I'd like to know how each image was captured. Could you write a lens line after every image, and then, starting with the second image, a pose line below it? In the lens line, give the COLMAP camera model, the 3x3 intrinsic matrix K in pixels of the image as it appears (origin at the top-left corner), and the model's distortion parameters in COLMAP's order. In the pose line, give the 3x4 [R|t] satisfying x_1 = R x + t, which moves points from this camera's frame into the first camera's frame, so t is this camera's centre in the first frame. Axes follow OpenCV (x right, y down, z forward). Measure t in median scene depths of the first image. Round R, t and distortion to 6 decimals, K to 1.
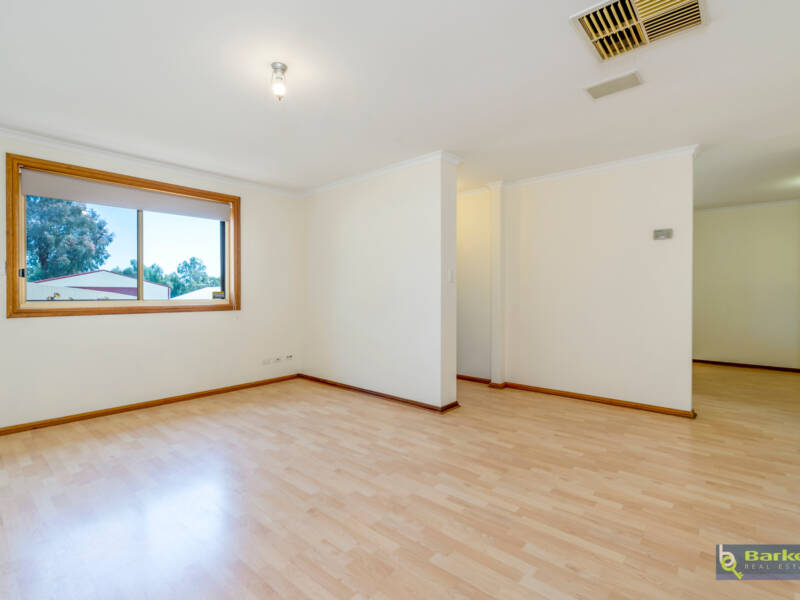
lens RADIAL K [[391.3, 0, 394.4], [0, 391.3, 294.8], [0, 0, 1]] dist [0.006988, -0.000430]
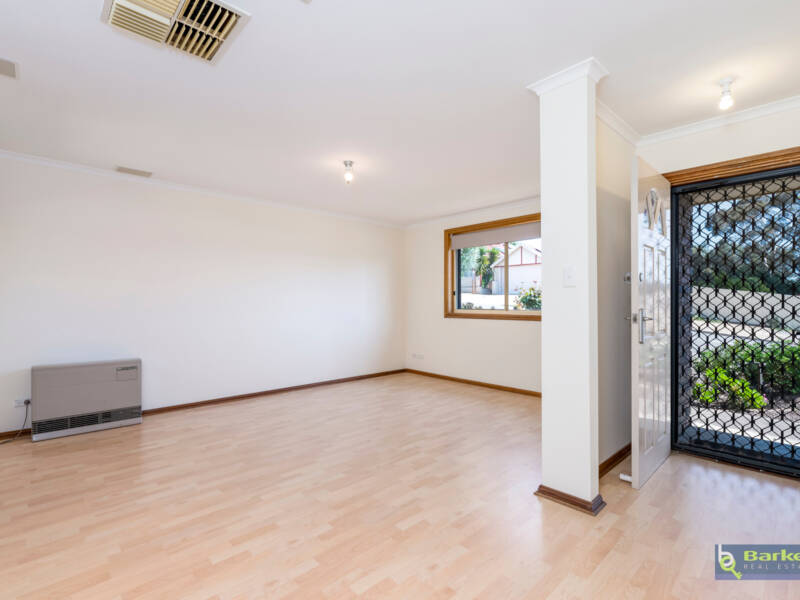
lens RADIAL K [[391.3, 0, 401.9], [0, 391.3, 301.0], [0, 0, 1]] dist [0.006988, -0.000430]
pose [[-0.092976, -0.007251, -0.995642, 1.041331], [-0.006023, 0.999959, -0.006720, -0.007649], [0.995650, 0.005372, -0.093016, 1.117653]]
